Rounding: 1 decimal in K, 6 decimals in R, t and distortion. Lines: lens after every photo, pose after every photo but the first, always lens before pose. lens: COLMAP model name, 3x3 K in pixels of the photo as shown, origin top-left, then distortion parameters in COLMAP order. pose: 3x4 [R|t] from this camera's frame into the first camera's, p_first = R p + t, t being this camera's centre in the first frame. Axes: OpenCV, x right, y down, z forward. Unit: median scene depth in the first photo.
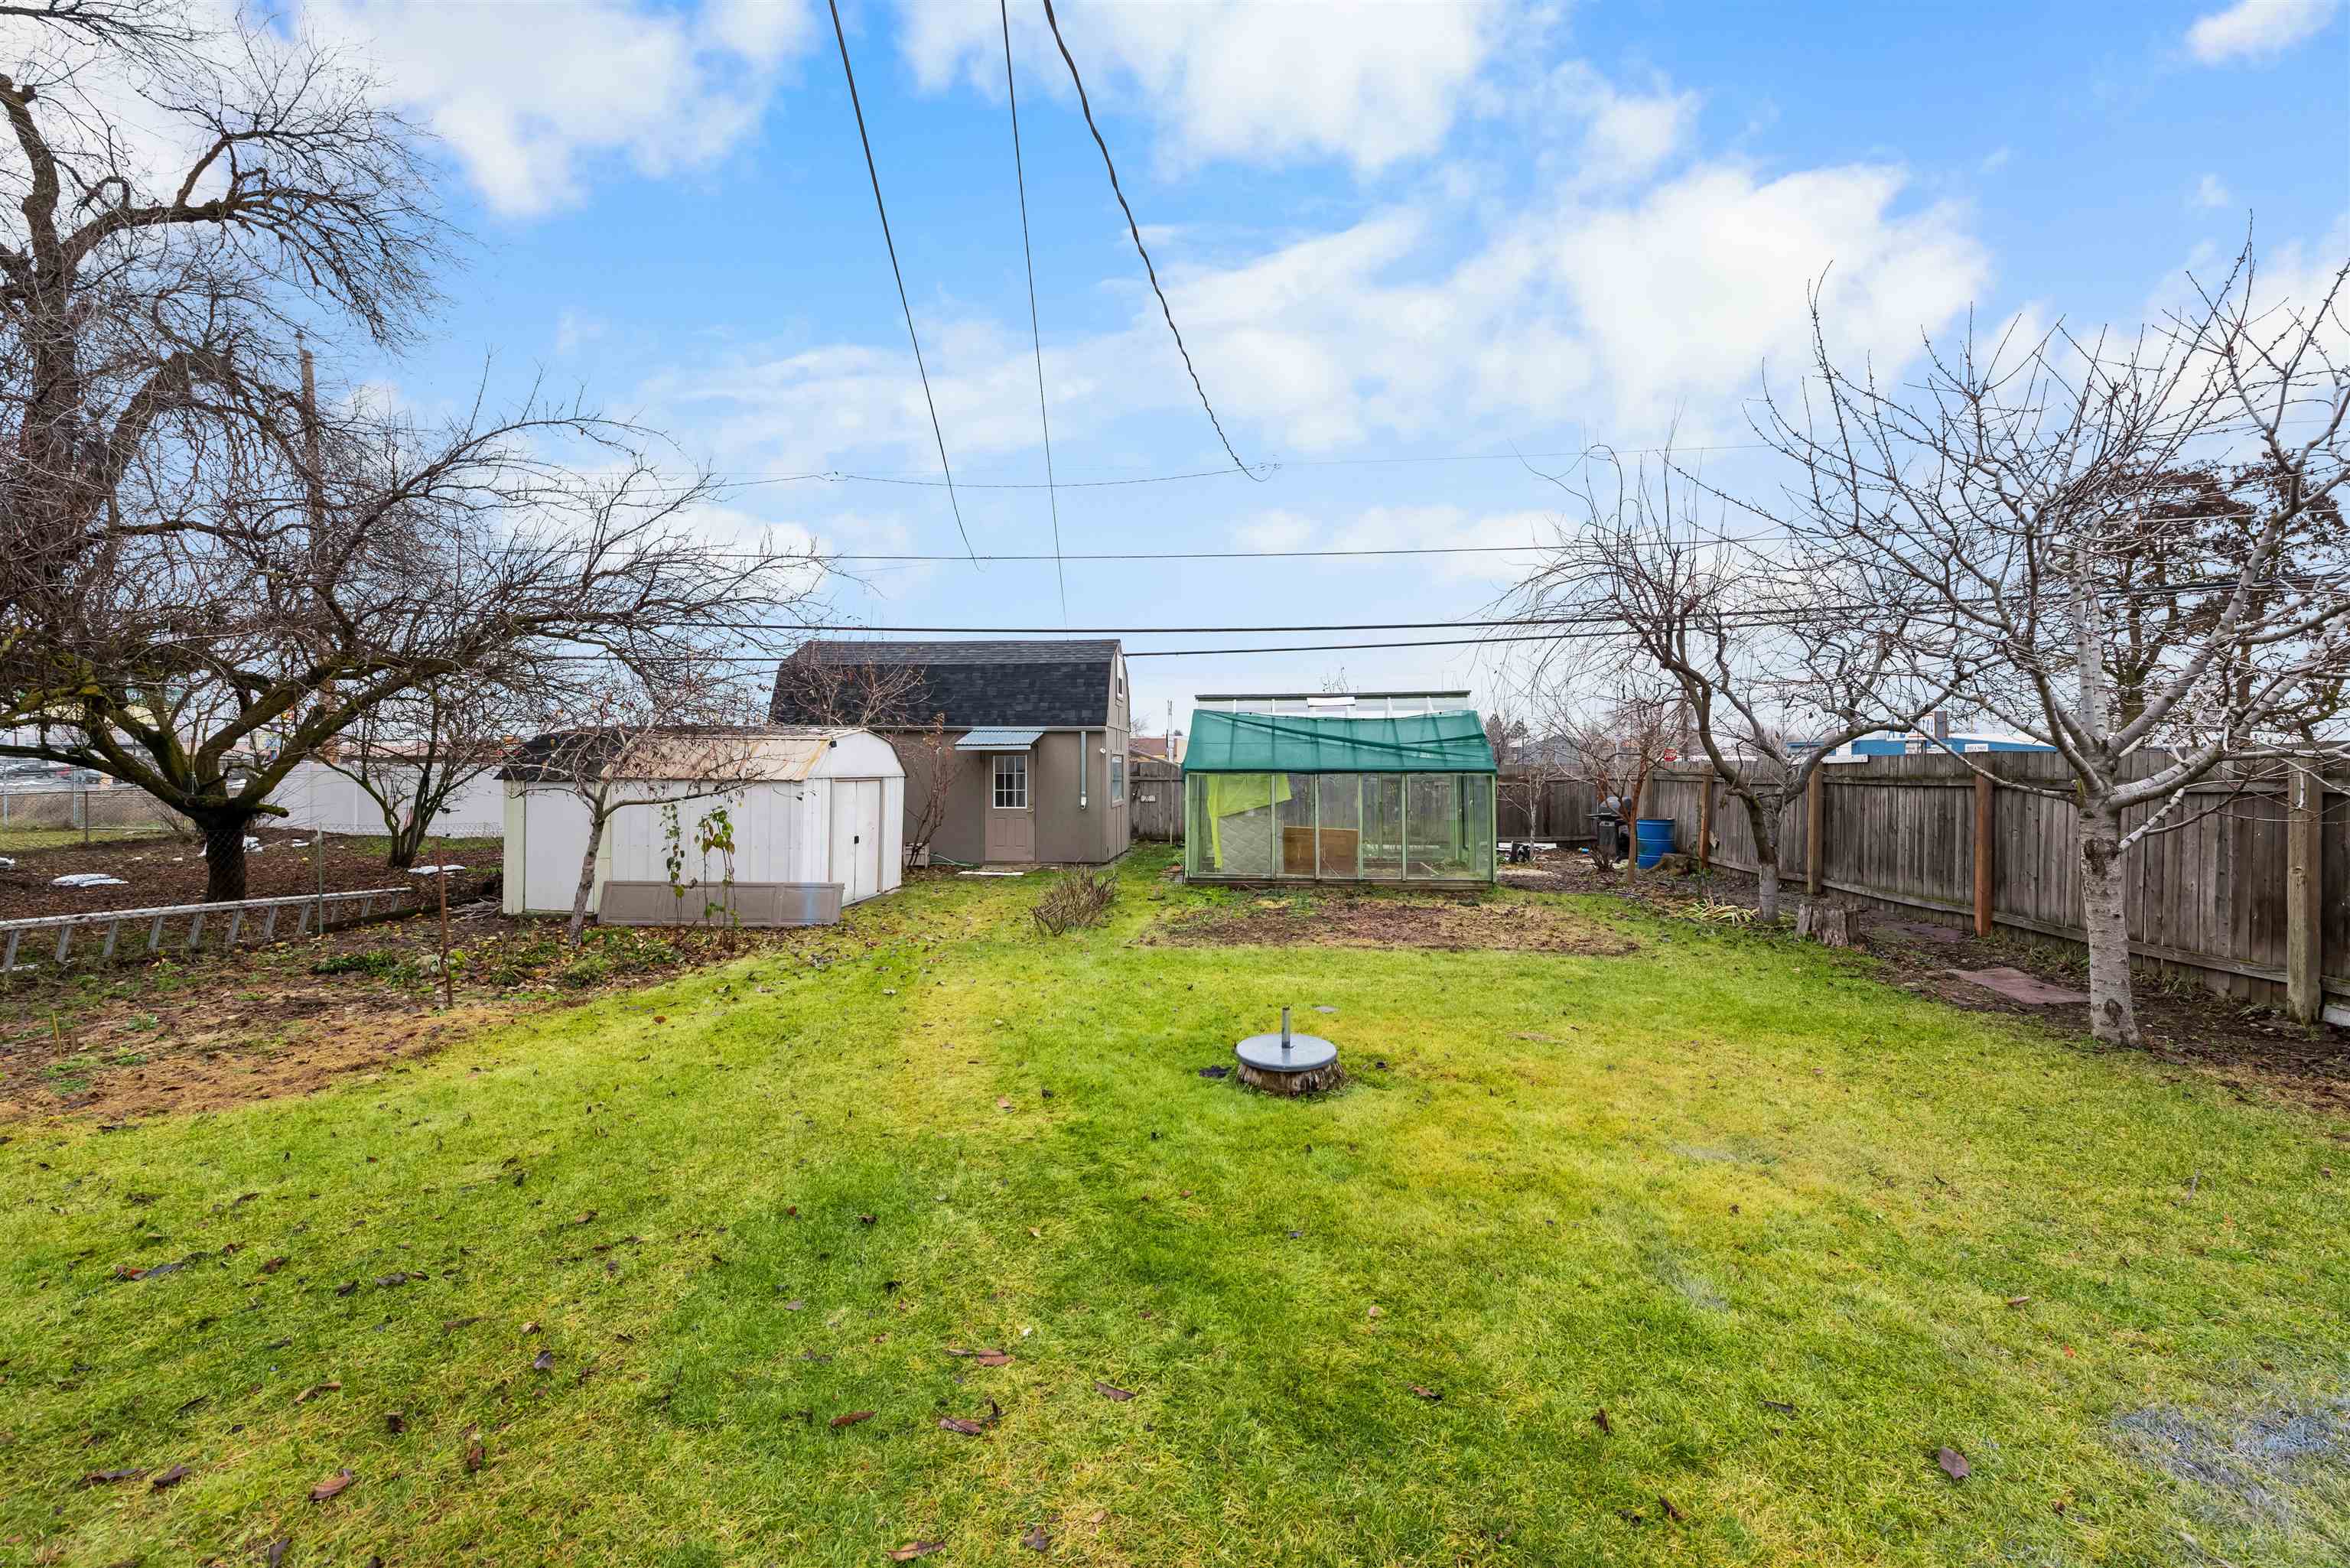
lens RADIAL K [[946.8, 0, 1205.1], [0, 946.8, 760.9], [0, 0, 1]] dist [0.010243, 0.000045]
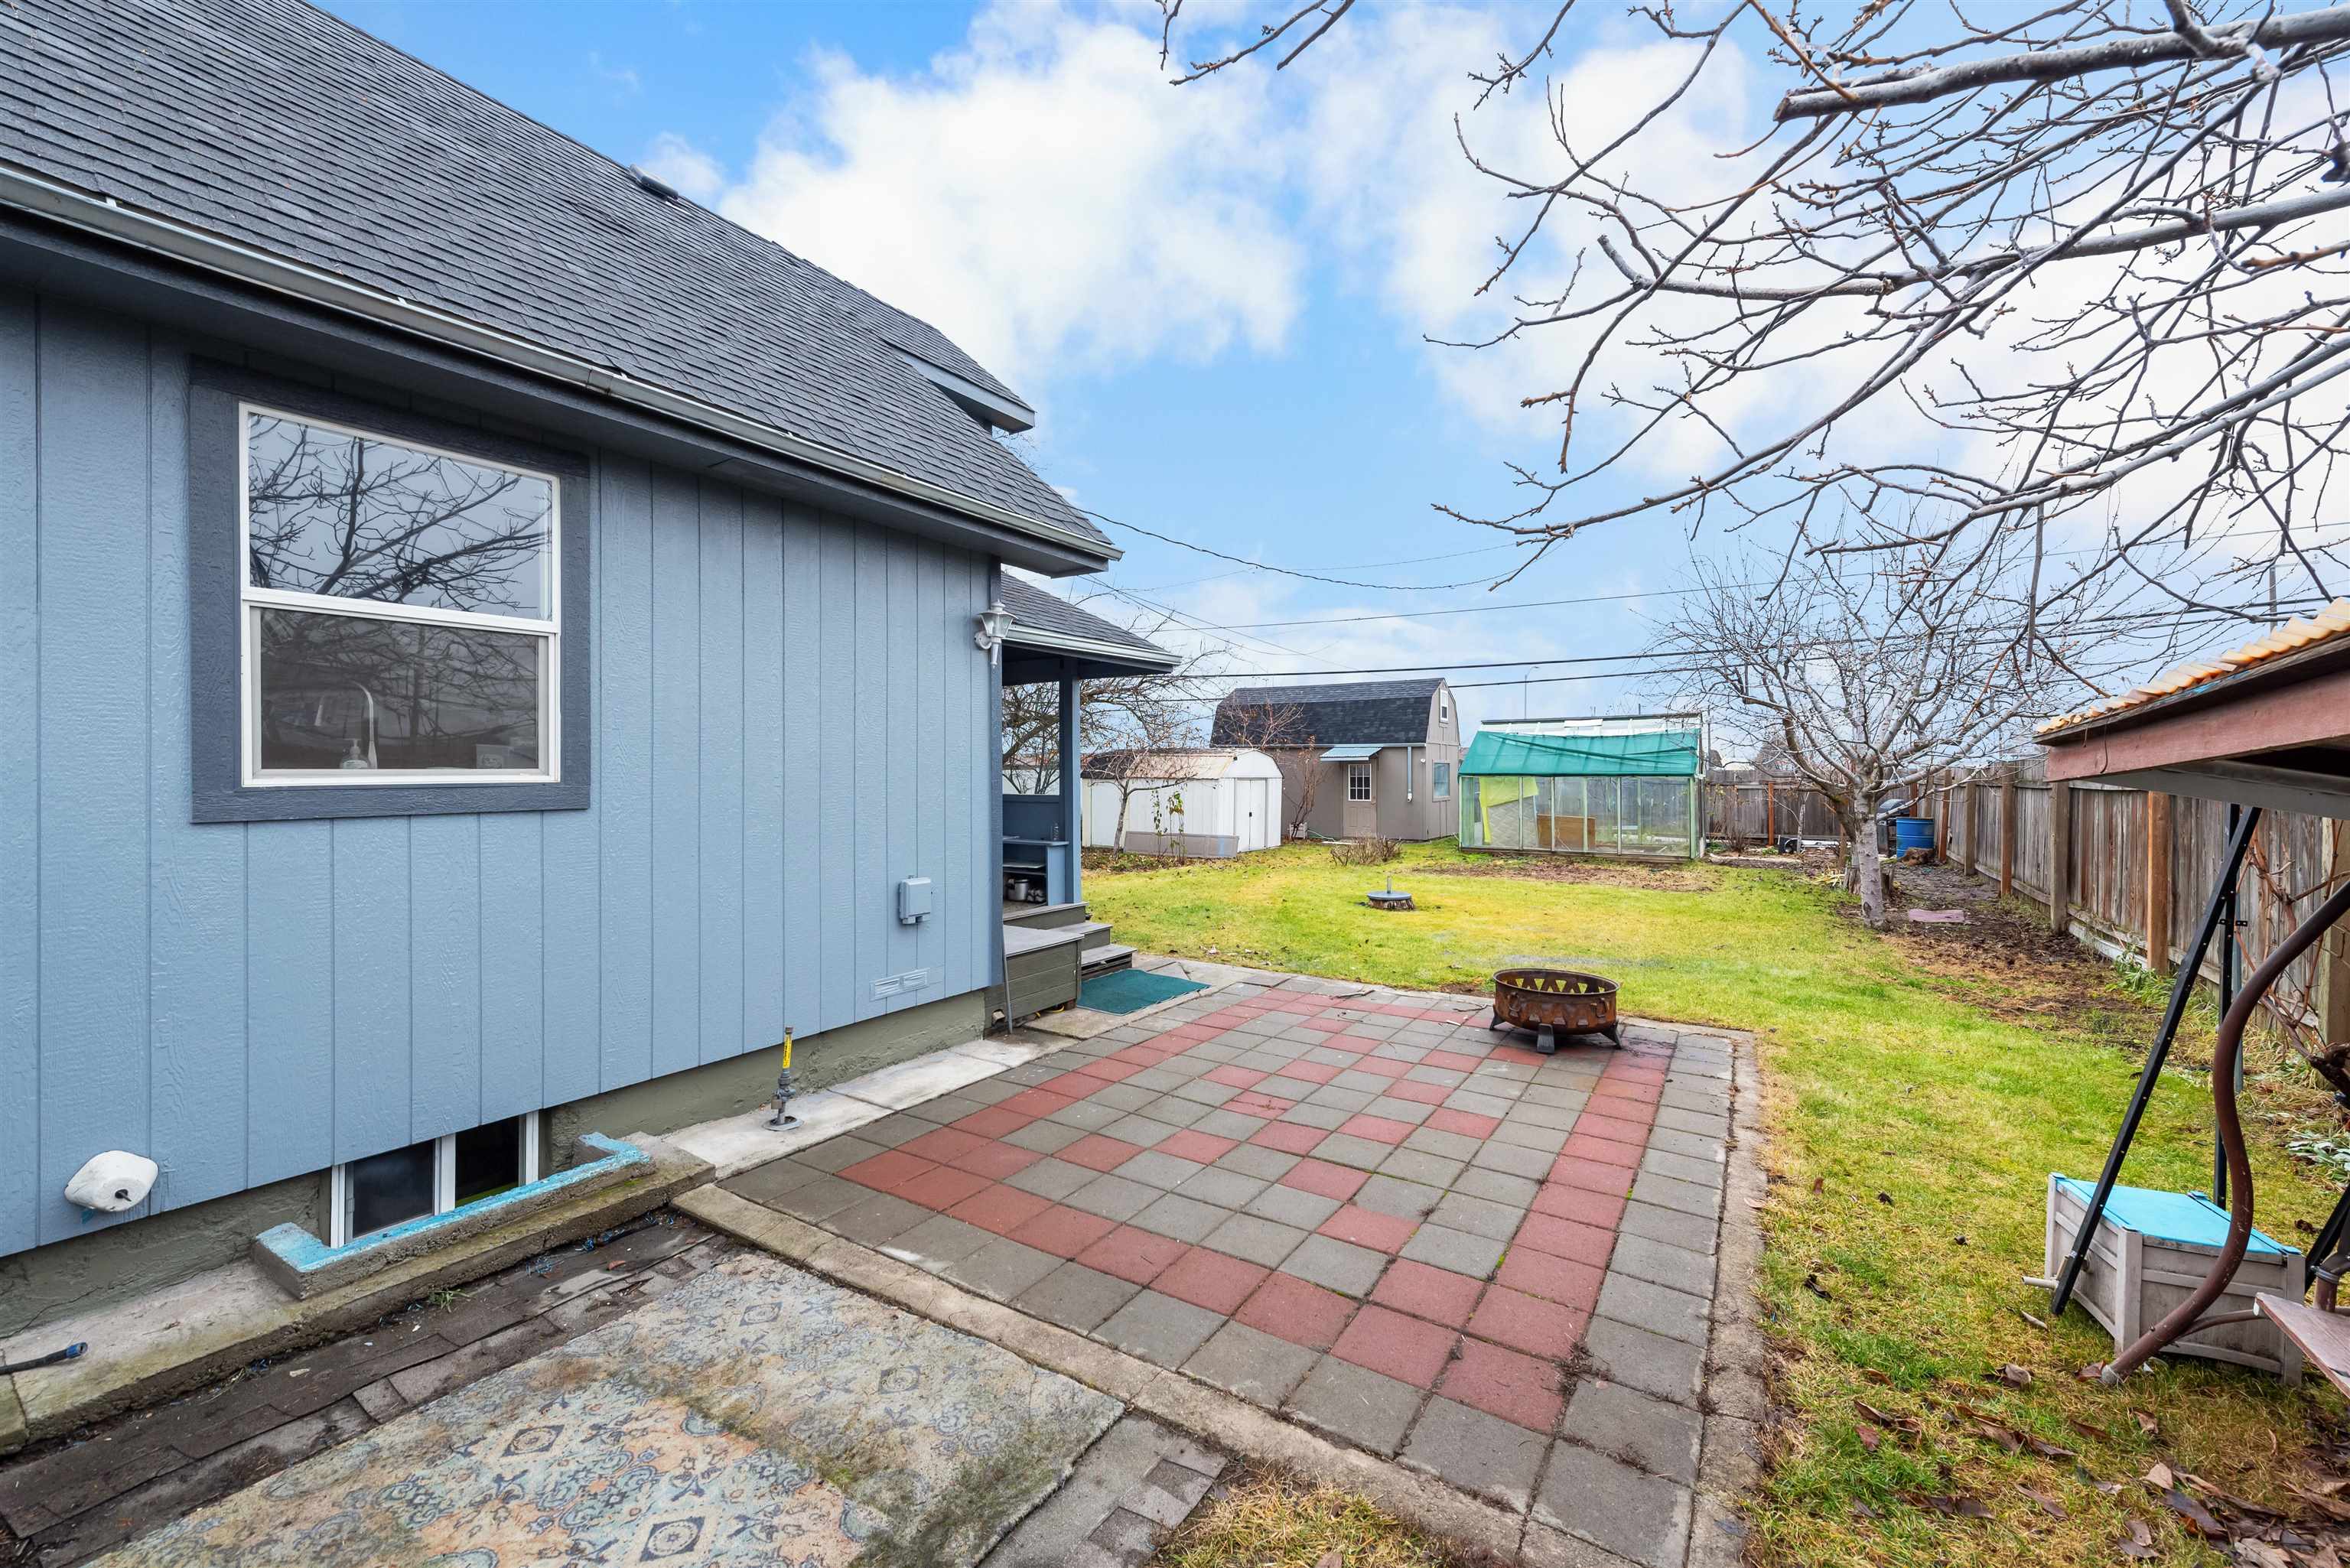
lens RADIAL K [[946.8, 0, 1205.1], [0, 946.8, 760.9], [0, 0, 1]] dist [0.010243, 0.000045]
pose [[0.895709, -0.004814, -0.444615, 0.273669], [0.002109, 0.999976, -0.006578, -0.001768], [0.444636, 0.004954, 0.895698, -0.484928]]
